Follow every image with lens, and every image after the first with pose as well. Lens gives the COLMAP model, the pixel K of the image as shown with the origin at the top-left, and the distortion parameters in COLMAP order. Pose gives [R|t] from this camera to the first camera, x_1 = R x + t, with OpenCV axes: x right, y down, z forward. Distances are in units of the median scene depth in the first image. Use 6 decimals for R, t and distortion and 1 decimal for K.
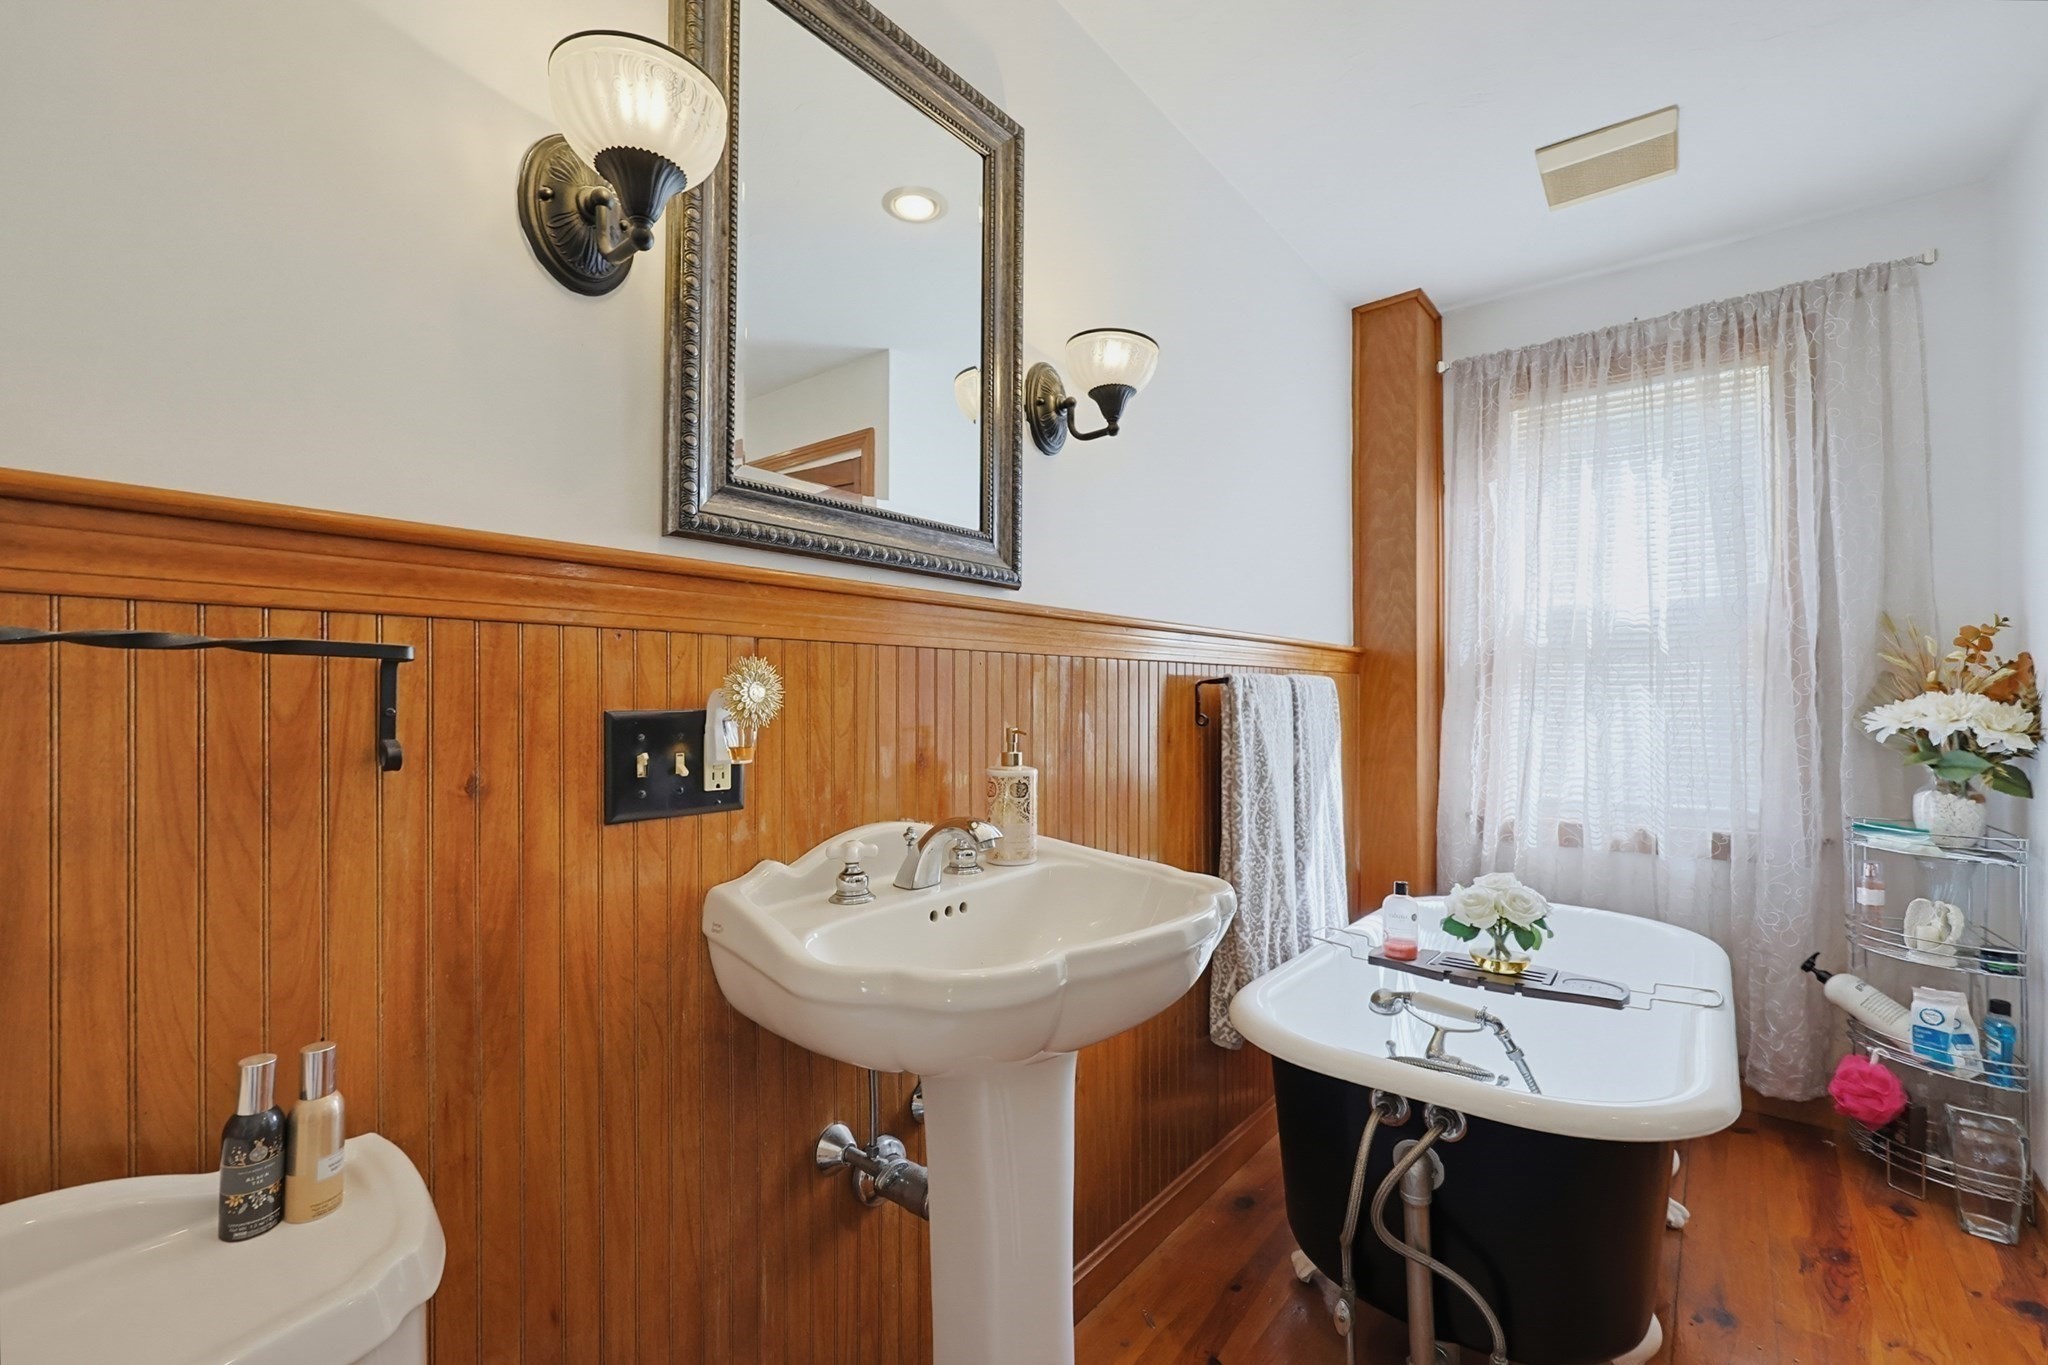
lens RADIAL K [[887.1, 0, 1018.1], [0, 887.1, 689.1], [0, 0, 1]] dist [0.001848, -0.000694]
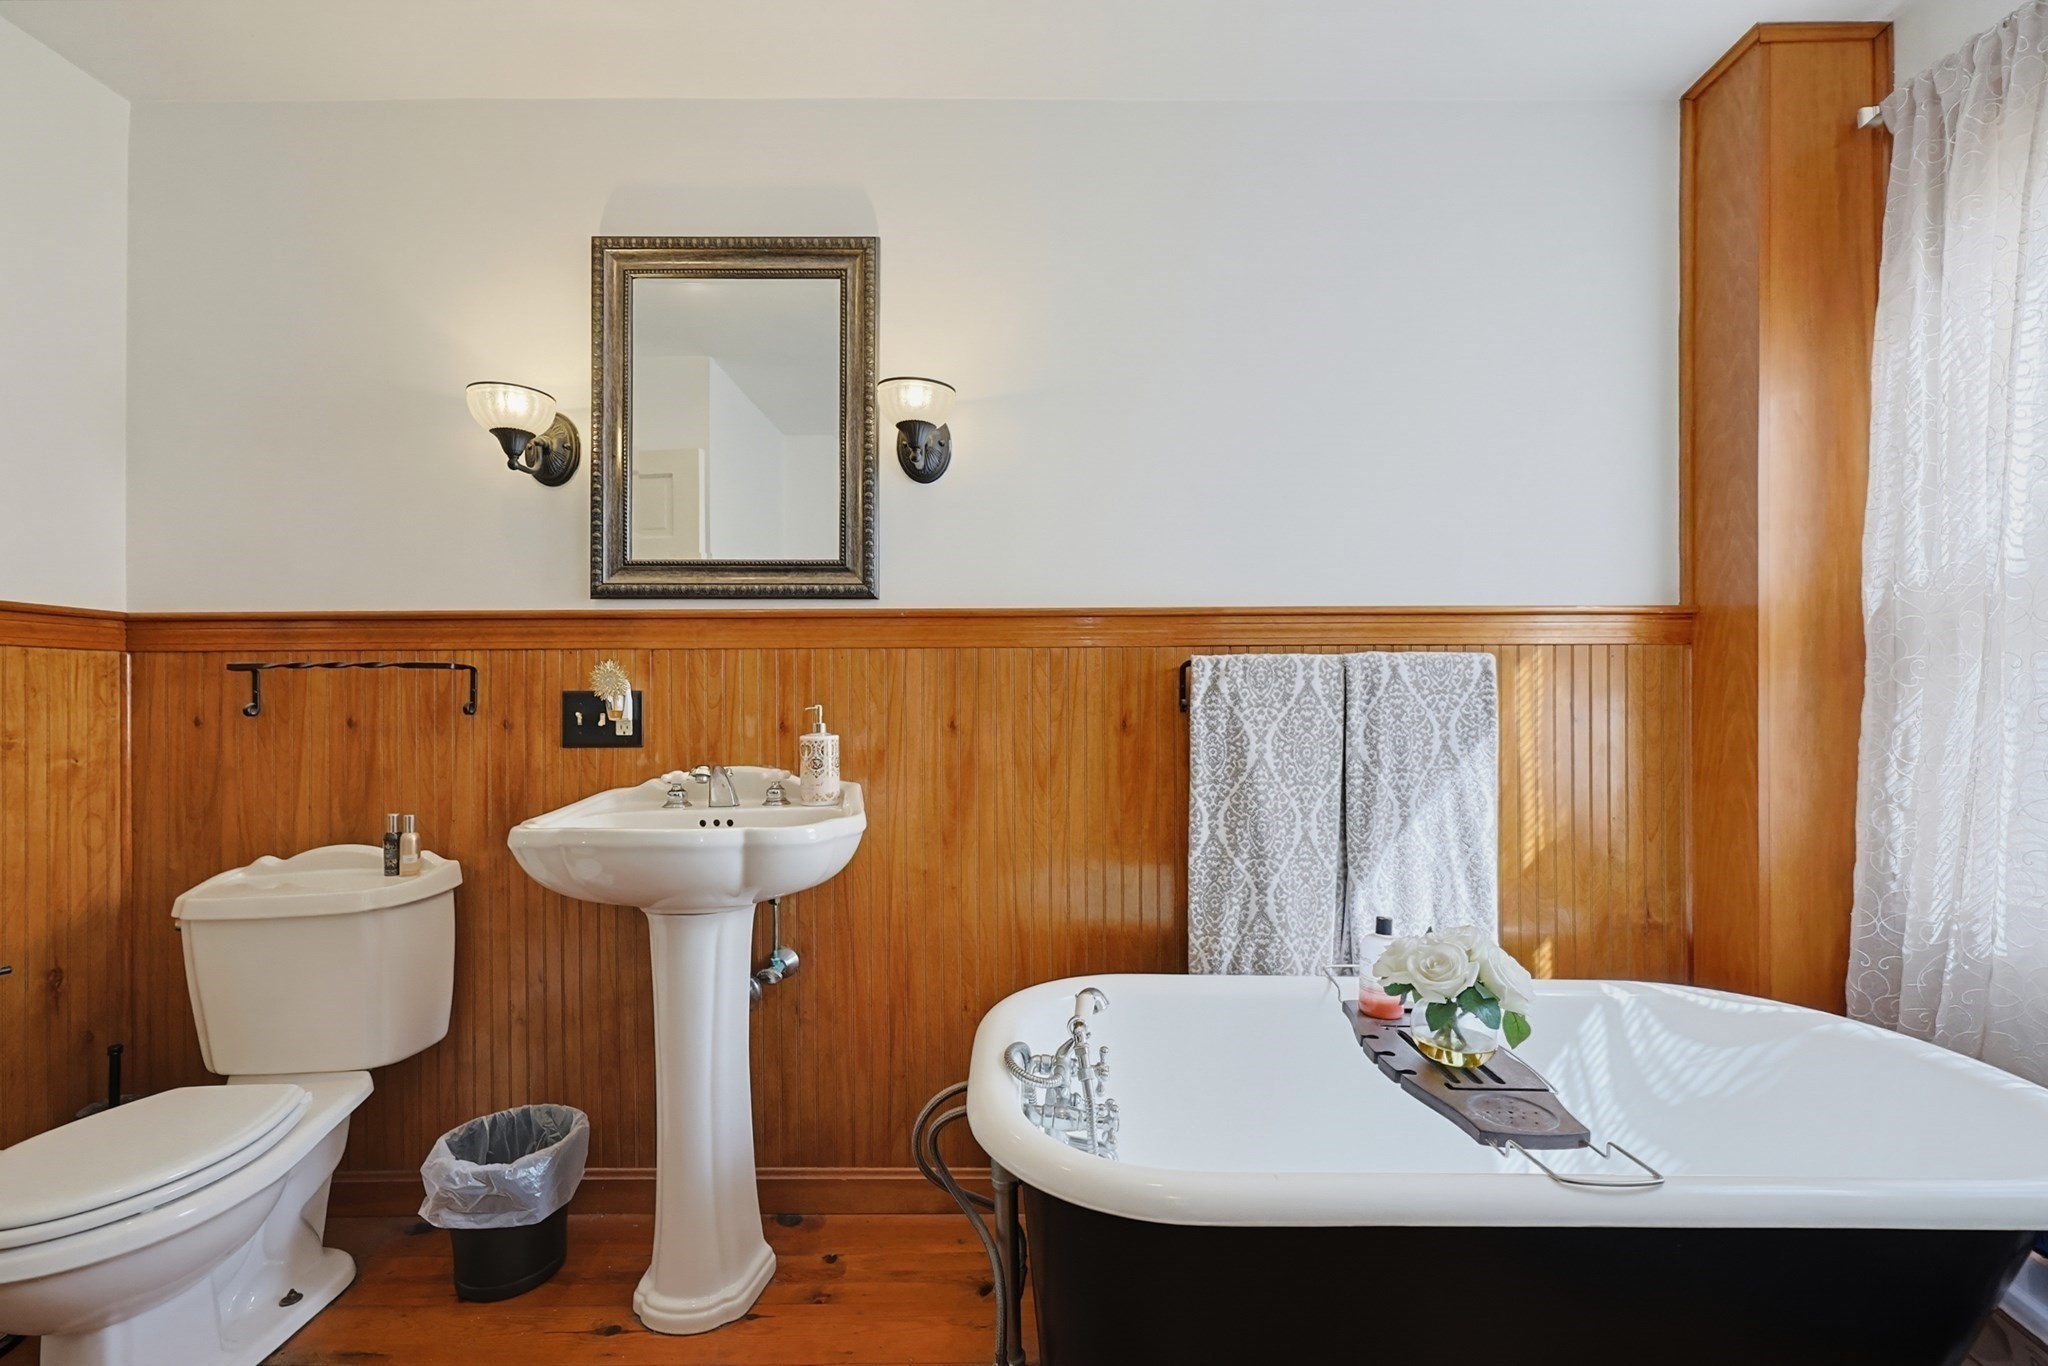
lens RADIAL K [[887.1, 0, 1027.6], [0, 887.1, 688.4], [0, 0, 1]] dist [0.001848, -0.000694]
pose [[0.615218, -0.008337, -0.788313, 1.673420], [0.010599, 0.999941, -0.002304, 0.033025], [0.788286, -0.006938, 0.615270, 0.557820]]
